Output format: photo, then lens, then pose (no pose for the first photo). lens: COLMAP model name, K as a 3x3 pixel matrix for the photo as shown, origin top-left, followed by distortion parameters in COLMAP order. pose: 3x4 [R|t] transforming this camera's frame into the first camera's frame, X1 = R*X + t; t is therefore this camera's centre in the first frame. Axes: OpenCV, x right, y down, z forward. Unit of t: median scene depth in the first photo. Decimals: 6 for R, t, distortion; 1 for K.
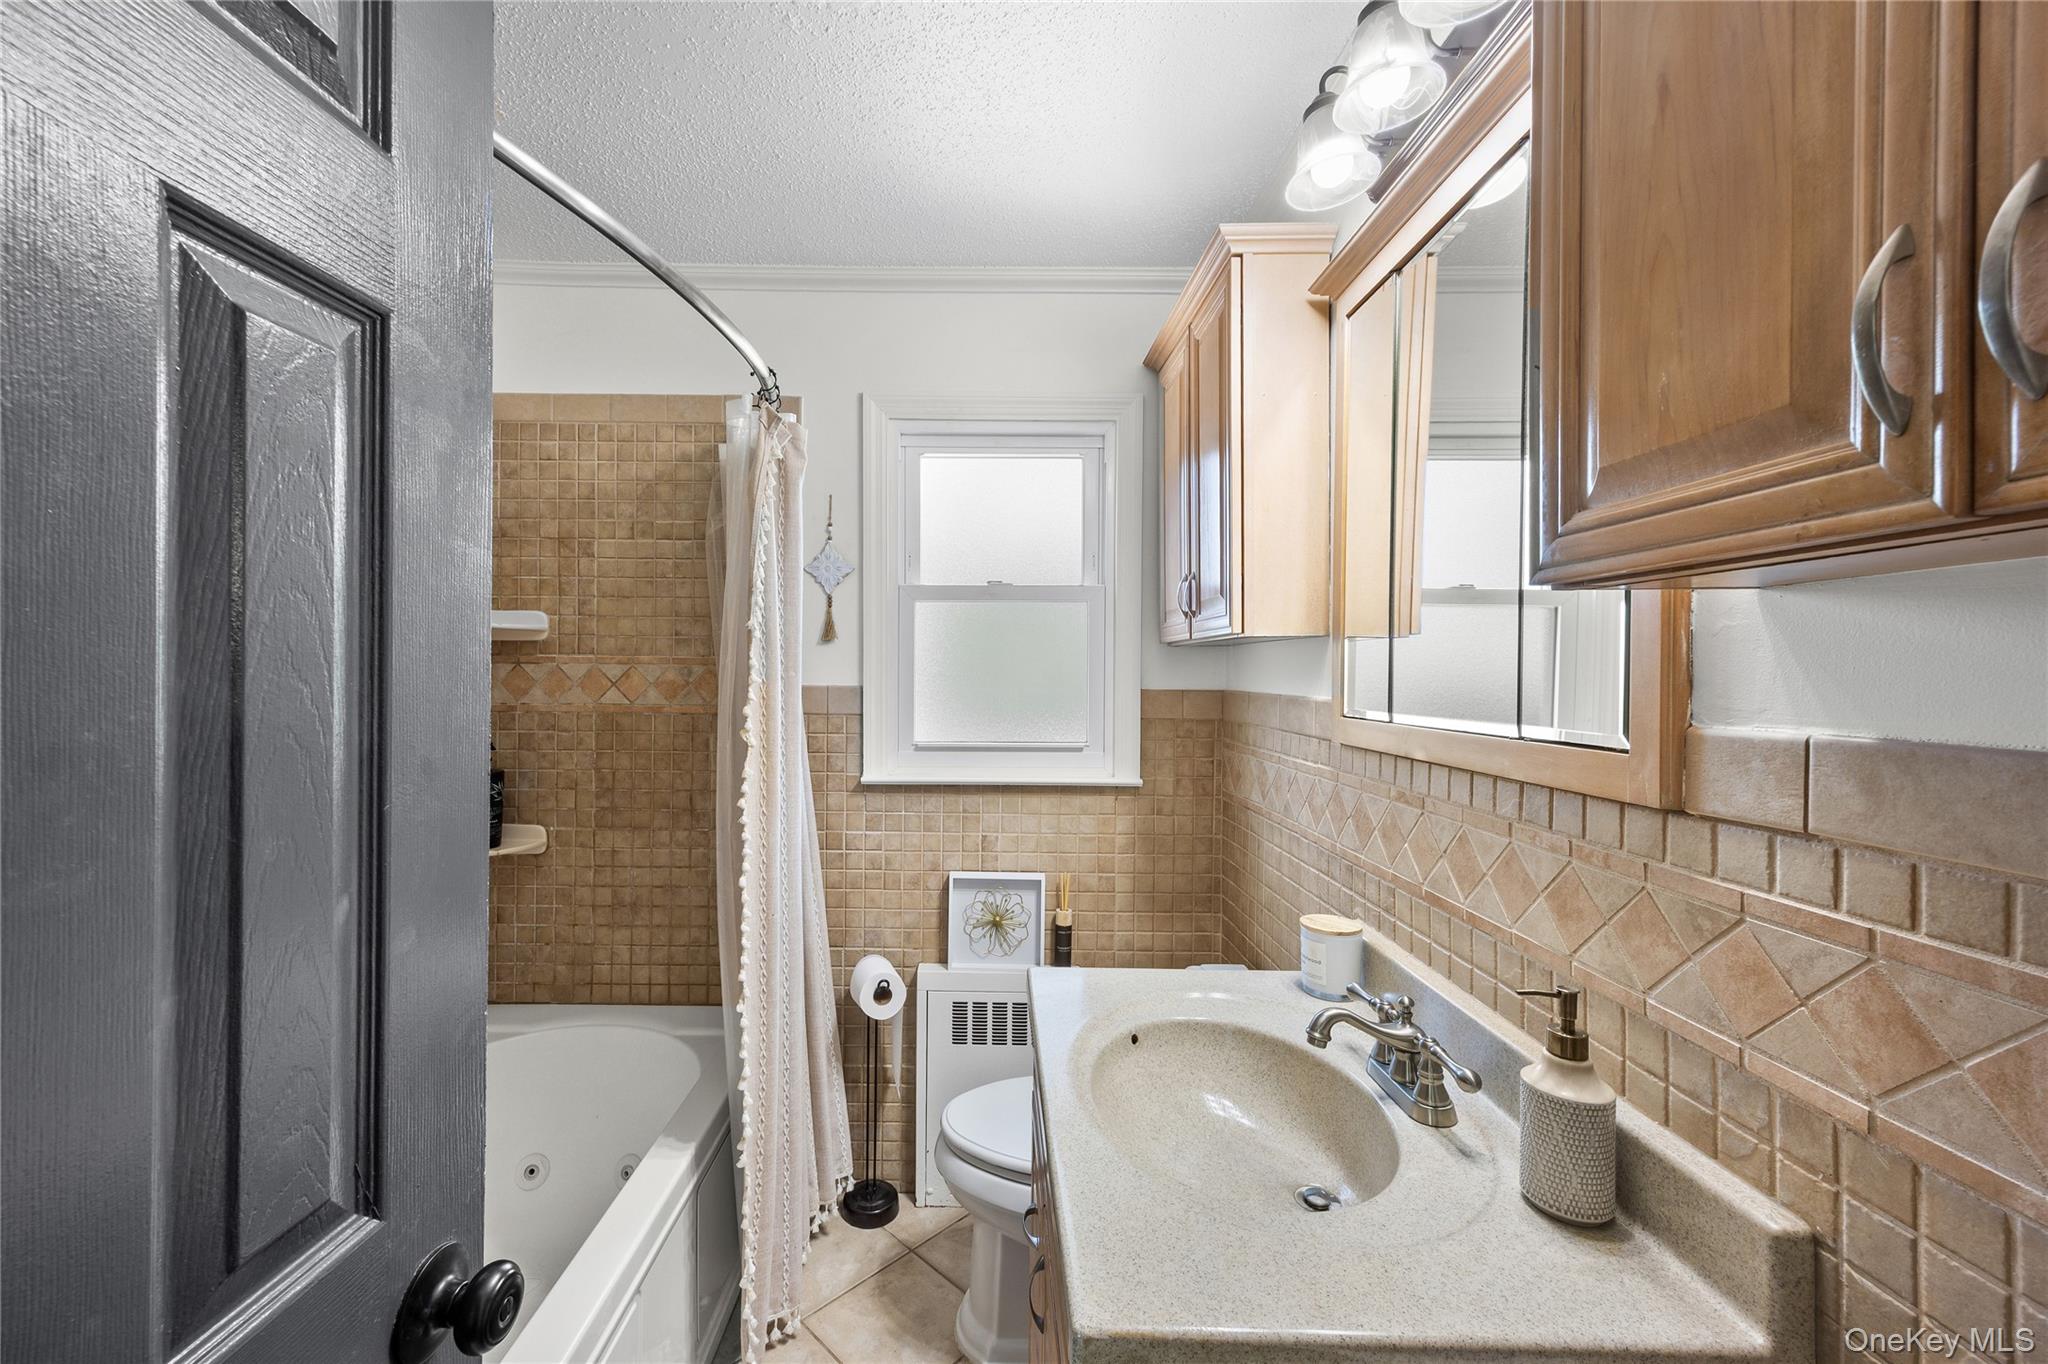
lens RADIAL K [[811.6, 0, 1012.5], [0, 811.6, 675.3], [0, 0, 1]] dist [0.008649, 0.000645]
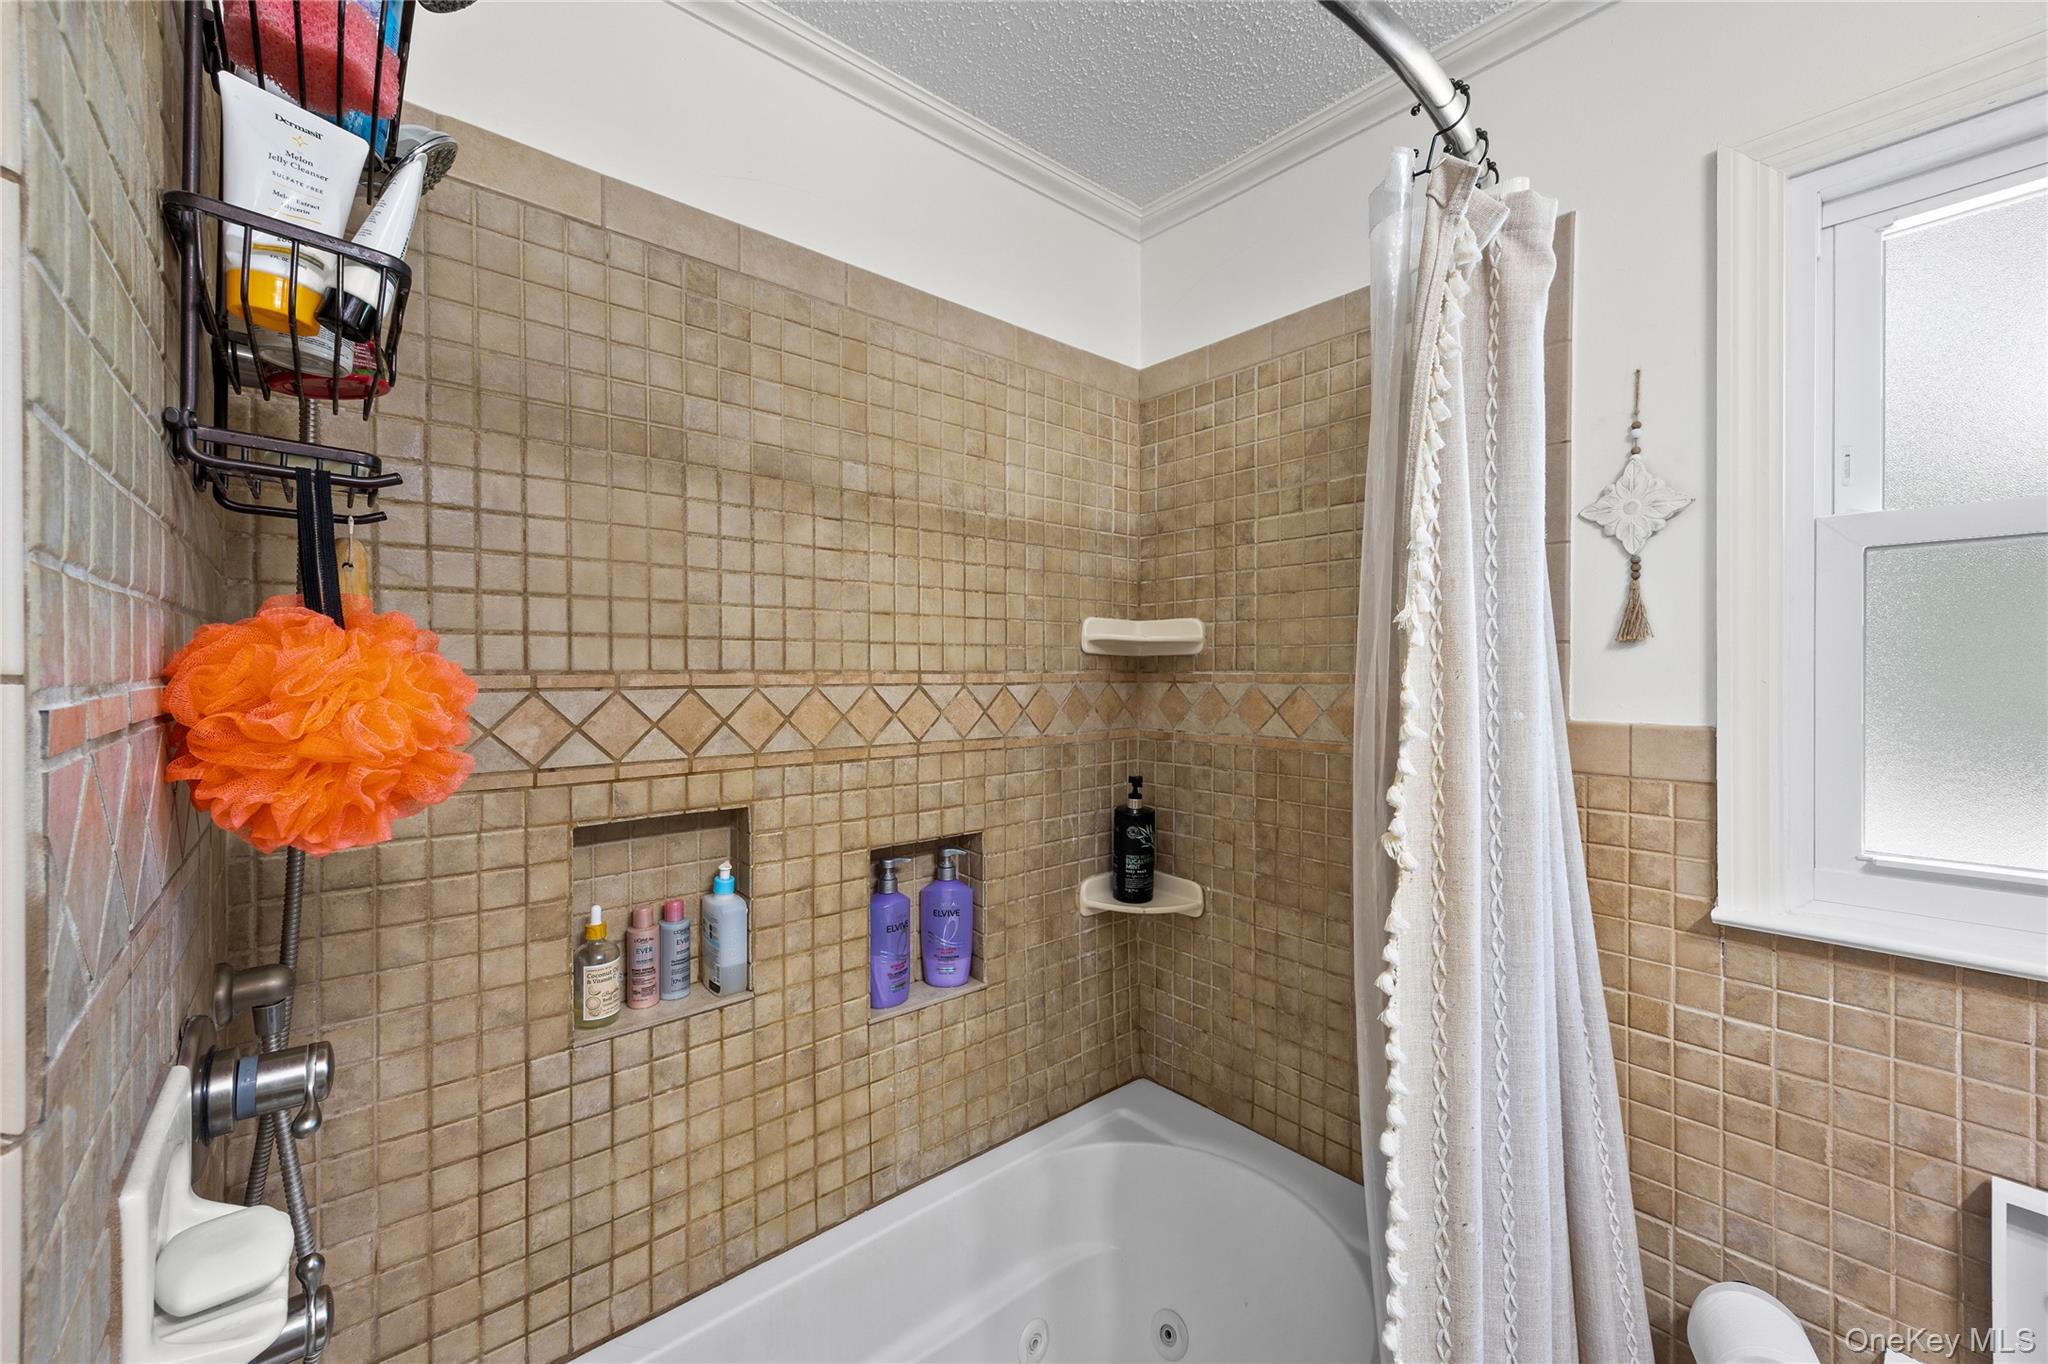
lens RADIAL K [[811.6, 0, 1011.4], [0, 811.6, 677.3], [0, 0, 1]] dist [0.008649, 0.000645]
pose [[0.620160, -0.002196, -0.784472, -0.058569], [0.001050, 0.999998, -0.001970, -0.018214], [0.784475, 0.000398, 0.620161, 0.350275]]
